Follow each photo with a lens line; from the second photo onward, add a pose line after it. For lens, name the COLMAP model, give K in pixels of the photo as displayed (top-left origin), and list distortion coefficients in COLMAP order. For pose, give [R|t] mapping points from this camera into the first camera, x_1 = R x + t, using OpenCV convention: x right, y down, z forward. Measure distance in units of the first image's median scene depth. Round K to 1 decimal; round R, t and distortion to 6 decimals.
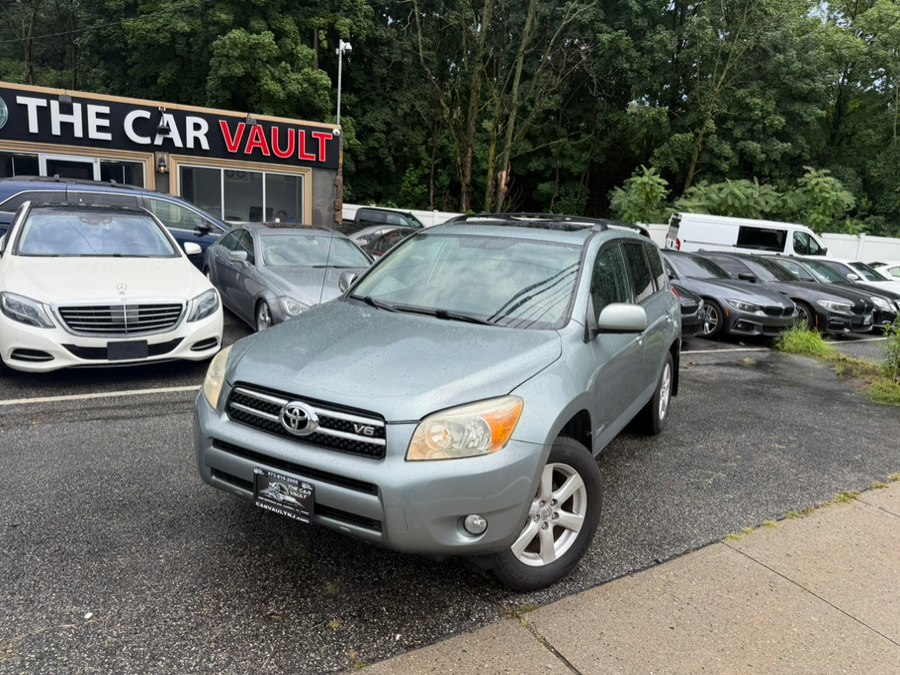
lens RADIAL K [[624.8, 0, 457.8], [0, 624.8, 345.9], [0, 0, 1]] dist [0.017243, -0.030699]
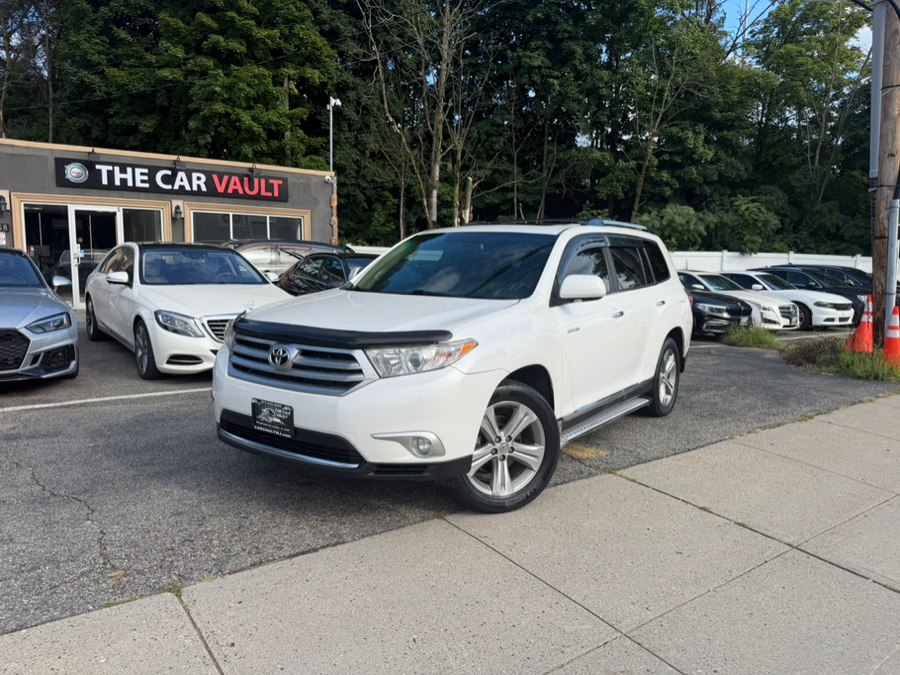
lens RADIAL K [[624.8, 0, 449.5], [0, 624.8, 345.7], [0, 0, 1]] dist [0.017243, -0.030699]
pose [[0.996321, -0.050520, 0.069225, -0.069216], [0.054735, 0.996672, -0.060401, 0.031669], [-0.065943, 0.063967, 0.995771, -0.094268]]
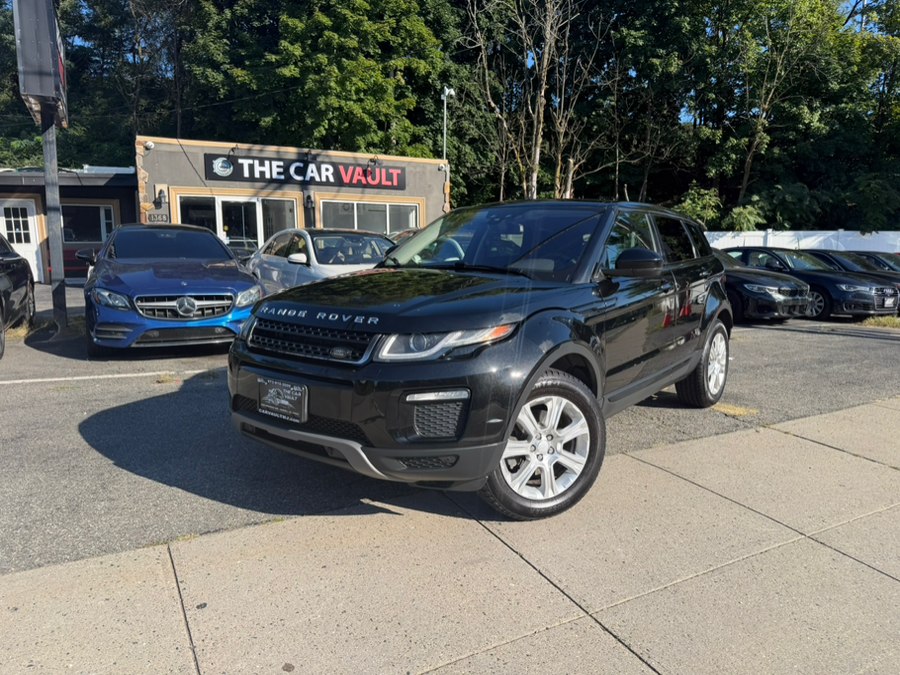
lens RADIAL K [[624.8, 0, 455.8], [0, 624.8, 348.9], [0, 0, 1]] dist [0.017243, -0.030699]
pose [[0.997397, -0.044563, -0.056691, -0.112529], [0.042411, 0.998354, -0.038610, 0.041802], [0.058318, 0.036105, 0.997645, -0.136688]]
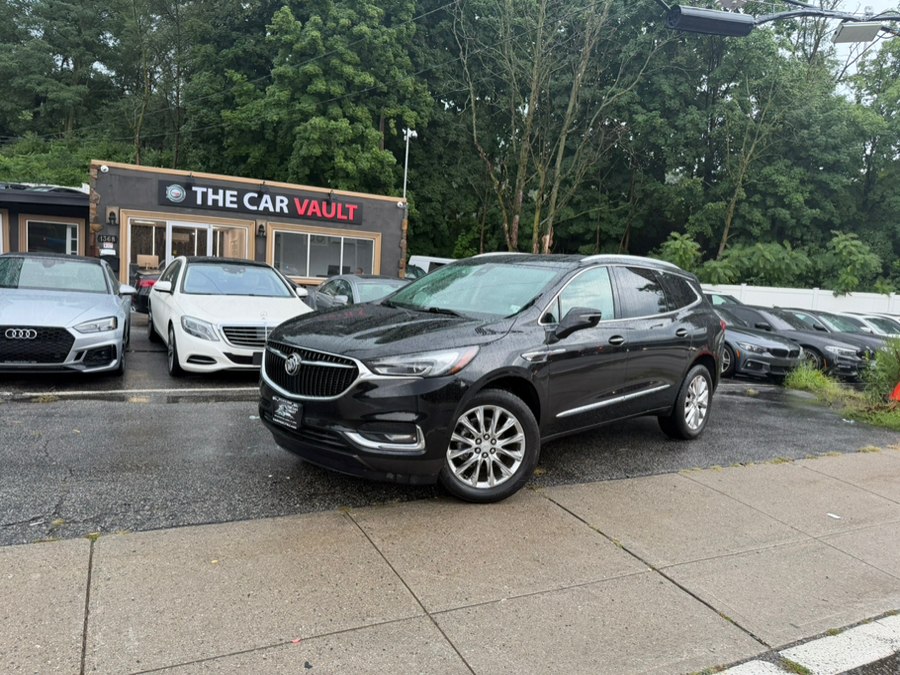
lens RADIAL K [[624.8, 0, 454.8], [0, 624.8, 342.5], [0, 0, 1]] dist [0.017243, -0.030699]
pose [[0.996653, 0.011661, -0.080916, 0.002313], [-0.020025, 0.994444, -0.103341, 0.036615], [0.079261, 0.104615, 0.991349, -0.124115]]
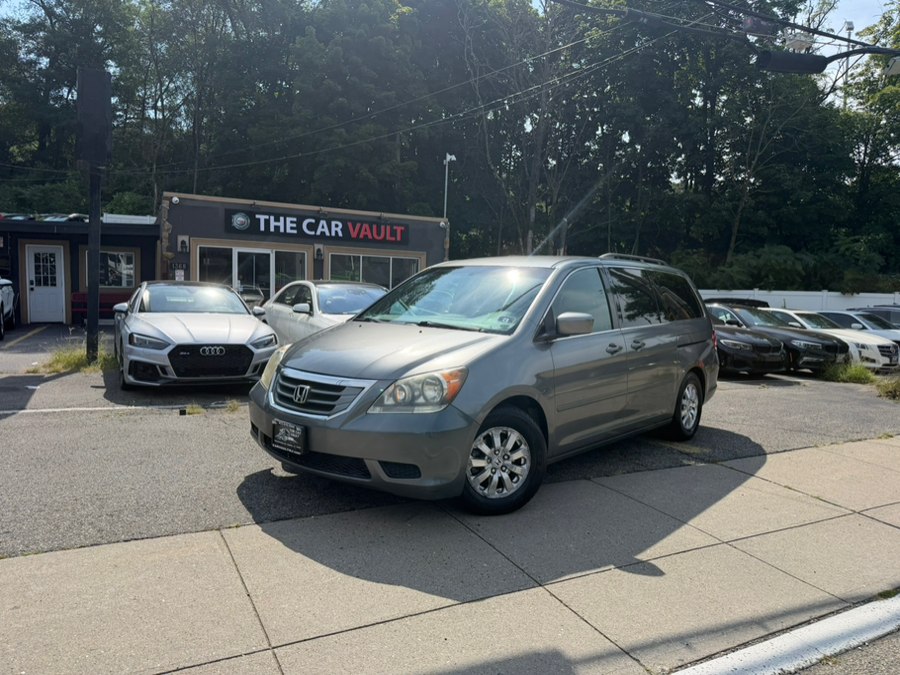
lens RADIAL K [[624.8, 0, 445.4], [0, 624.8, 342.0], [0, 0, 1]] dist [0.017243, -0.030699]
pose [[0.997437, -0.026226, -0.066577, -0.107270], [0.017554, 0.991665, -0.127645, 0.048995], [0.069370, 0.126149, 0.989583, -0.191439]]
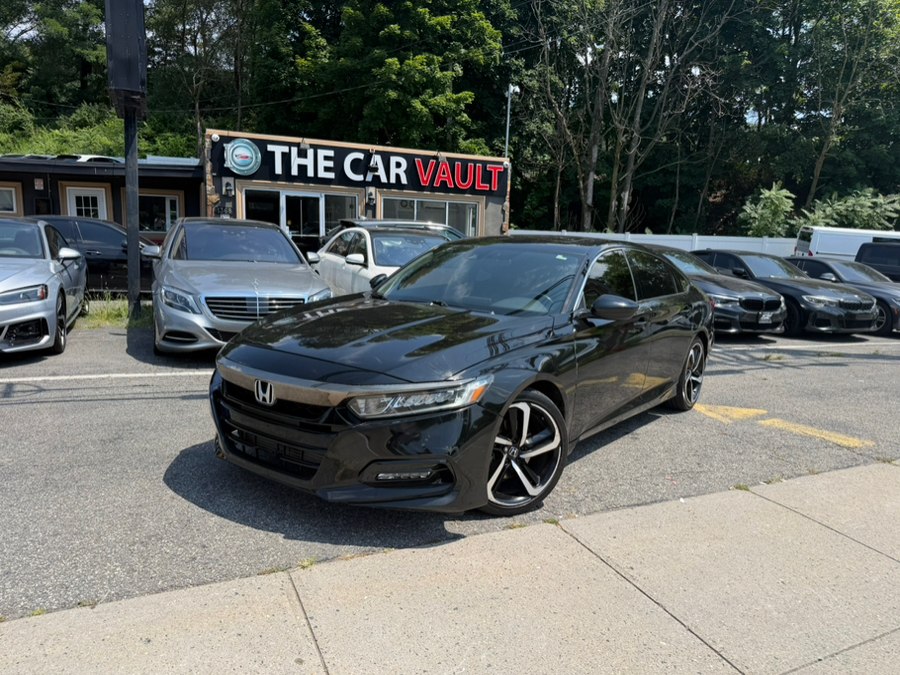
lens RADIAL K [[624.8, 0, 455.4], [0, 624.8, 349.6], [0, 0, 1]] dist [0.017243, -0.030699]
pose [[0.992777, -0.006277, -0.119808, -0.139881], [0.002608, 0.999523, -0.030761, 0.031837], [0.119944, 0.030226, 0.992320, -0.128388]]
